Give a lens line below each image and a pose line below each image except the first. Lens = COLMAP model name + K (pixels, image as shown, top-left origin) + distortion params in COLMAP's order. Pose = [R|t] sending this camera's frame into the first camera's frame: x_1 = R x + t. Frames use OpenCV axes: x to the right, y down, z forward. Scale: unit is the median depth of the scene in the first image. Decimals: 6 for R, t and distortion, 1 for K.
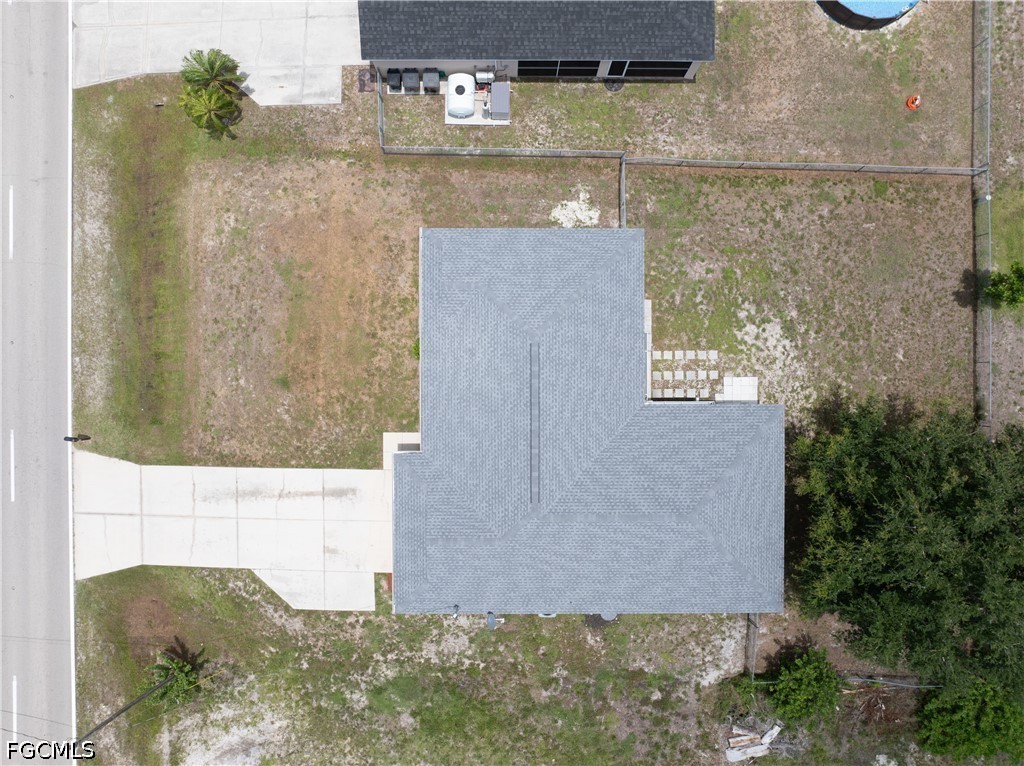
lens RADIAL K [[719.9, 0, 512.0], [0, 719.9, 383.0], [0, 0, 1]] dist [-0.040220, 0.002011]
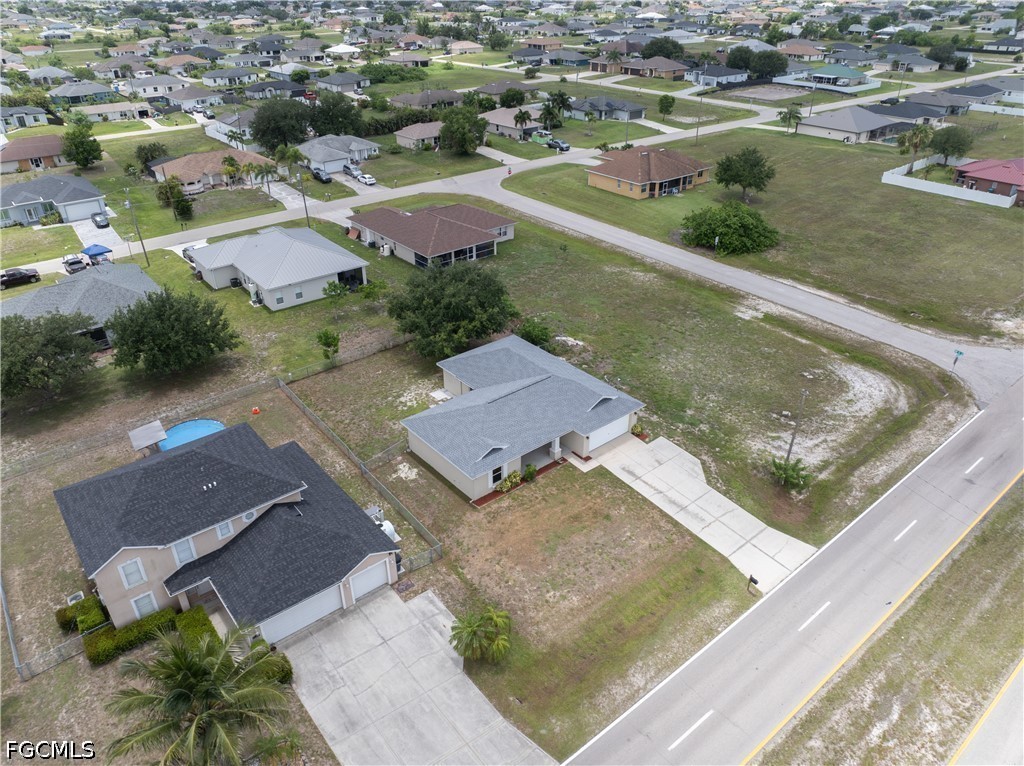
lens RADIAL K [[719.9, 0, 512.0], [0, 719.9, 383.0], [0, 0, 1]] dist [-0.040220, 0.002011]
pose [[-0.632903, -0.383281, 0.672703, -1.089602], [0.774166, -0.324532, 0.543457, -0.876005], [0.010017, 0.864740, 0.502121, 0.002250]]
